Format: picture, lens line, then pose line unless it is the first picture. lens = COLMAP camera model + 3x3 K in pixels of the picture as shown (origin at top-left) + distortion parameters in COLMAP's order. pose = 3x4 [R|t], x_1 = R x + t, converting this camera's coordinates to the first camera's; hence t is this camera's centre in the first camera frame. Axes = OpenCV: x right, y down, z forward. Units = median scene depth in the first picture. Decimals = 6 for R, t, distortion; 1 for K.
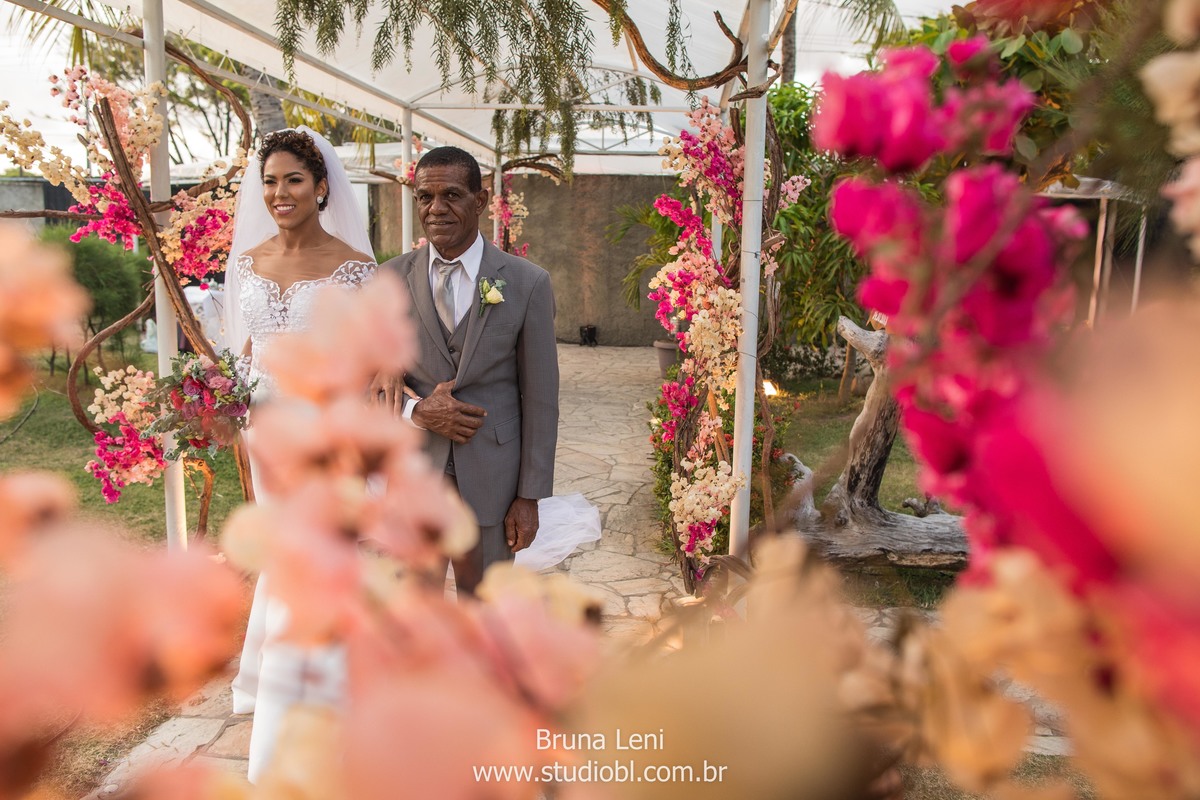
lens RADIAL K [[960.4, 0, 599.3], [0, 960.4, 361.4], [0, 0, 1]] dist [-0.058530, 0.063926]
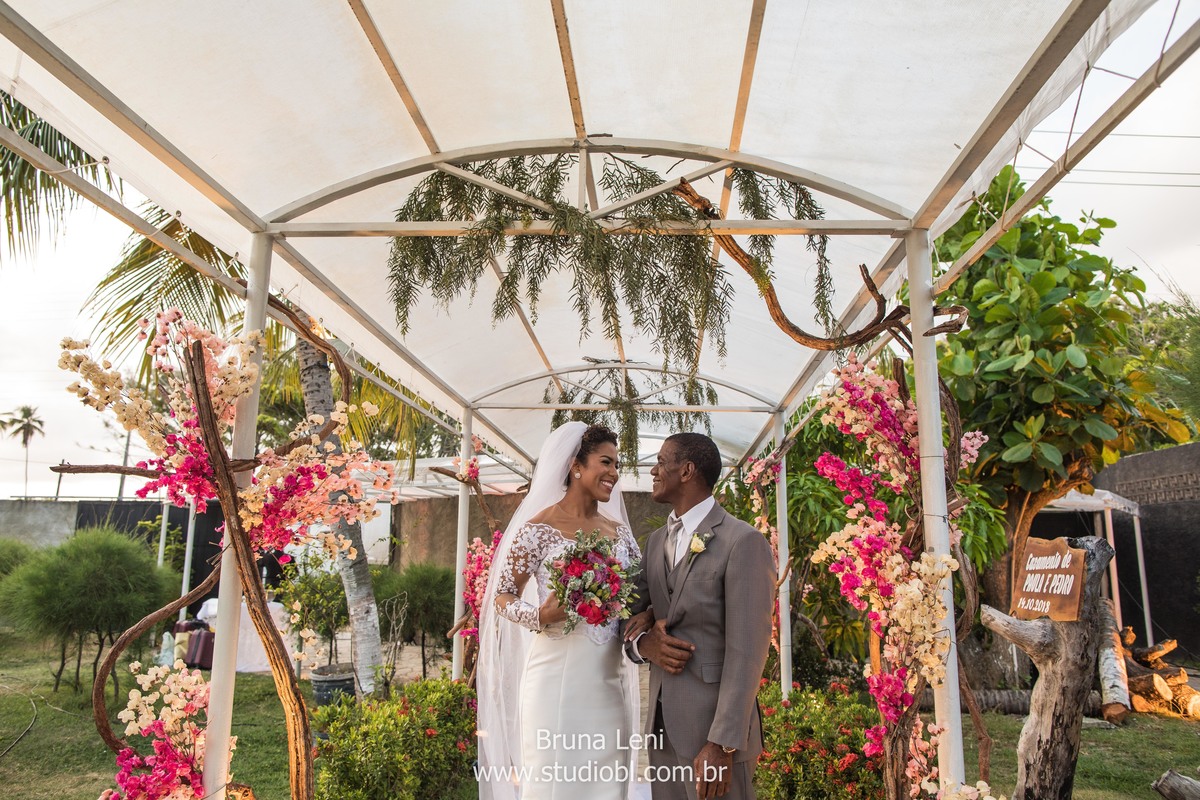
lens RADIAL K [[859.8, 0, 594.8], [0, 859.8, 382.8], [0, 0, 1]] dist [-0.046147, 0.039364]
pose [[0.999720, 0.002719, 0.023493, -0.159802], [0.005303, 0.942293, -0.334746, 0.026645], [-0.023047, 0.334777, 0.942016, 0.237912]]
